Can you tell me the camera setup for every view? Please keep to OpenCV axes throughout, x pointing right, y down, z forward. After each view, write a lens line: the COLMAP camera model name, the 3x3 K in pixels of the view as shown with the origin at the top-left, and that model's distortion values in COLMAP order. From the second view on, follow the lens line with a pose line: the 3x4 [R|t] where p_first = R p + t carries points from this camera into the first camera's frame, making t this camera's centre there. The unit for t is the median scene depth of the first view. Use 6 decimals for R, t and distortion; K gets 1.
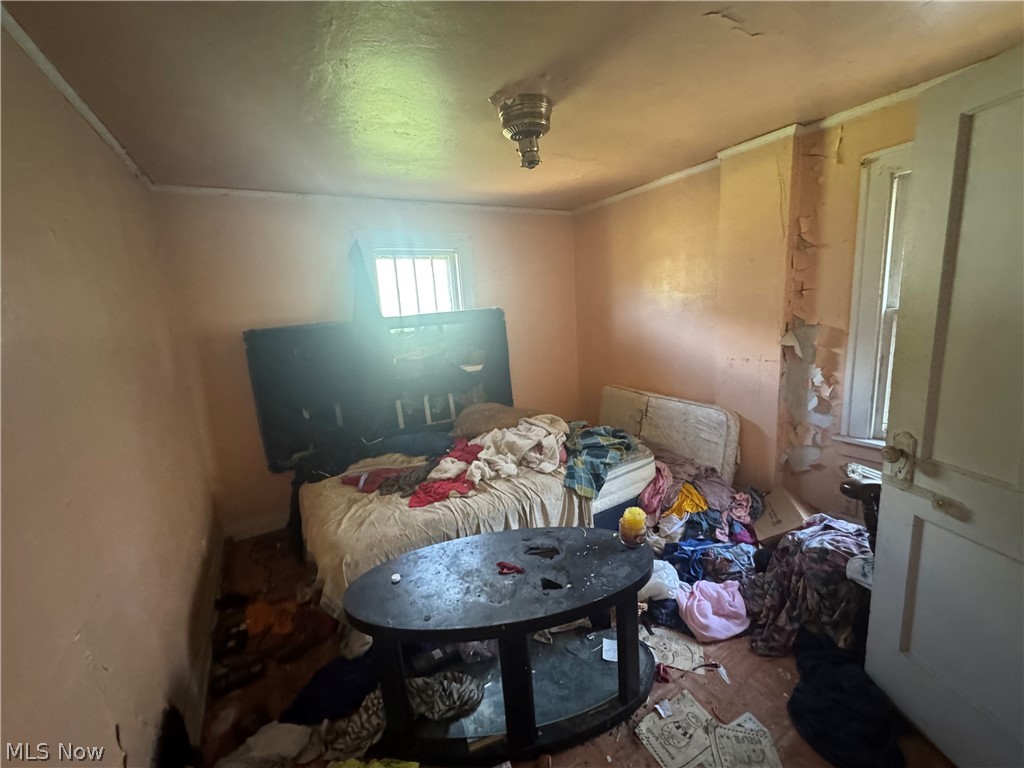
lens RADIAL K [[412.9, 0, 512.0], [0, 412.9, 384.0], [0, 0, 1]] dist [-0.003100, -0.000250]
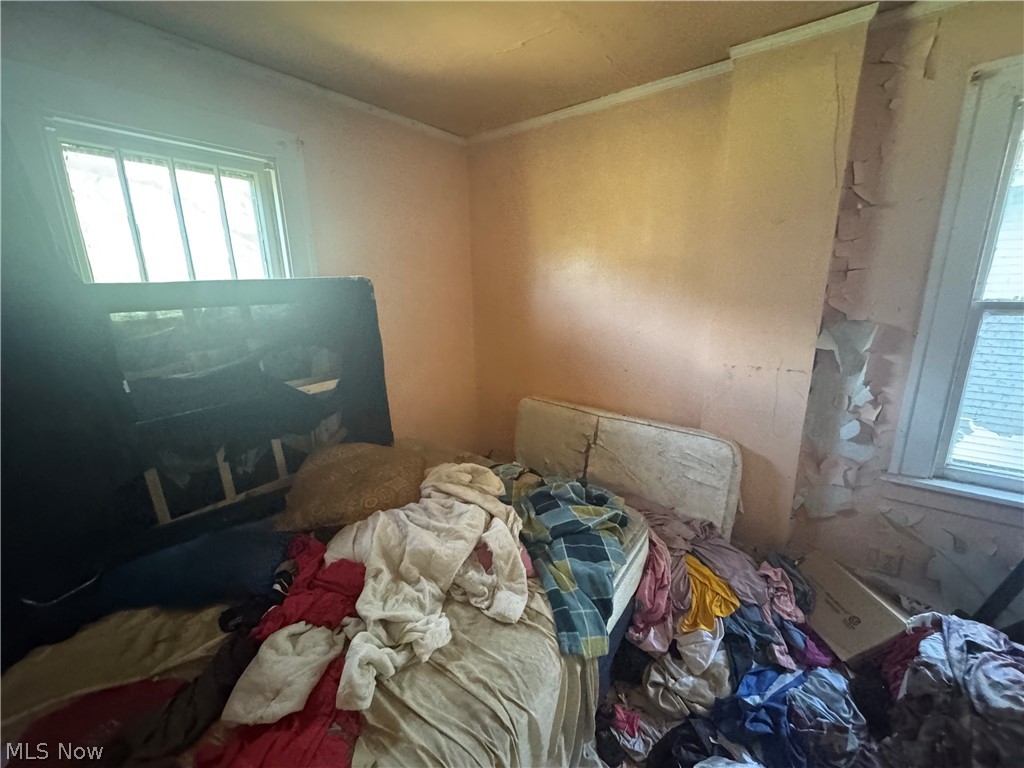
lens RADIAL K [[412.9, 0, 512.0], [0, 412.9, 384.0], [0, 0, 1]] dist [-0.003100, -0.000250]
pose [[0.926931, -0.044351, 0.372601, -0.080466], [0.028906, 0.998479, 0.046941, -0.079616], [-0.374117, -0.032741, 0.926804, 0.524912]]
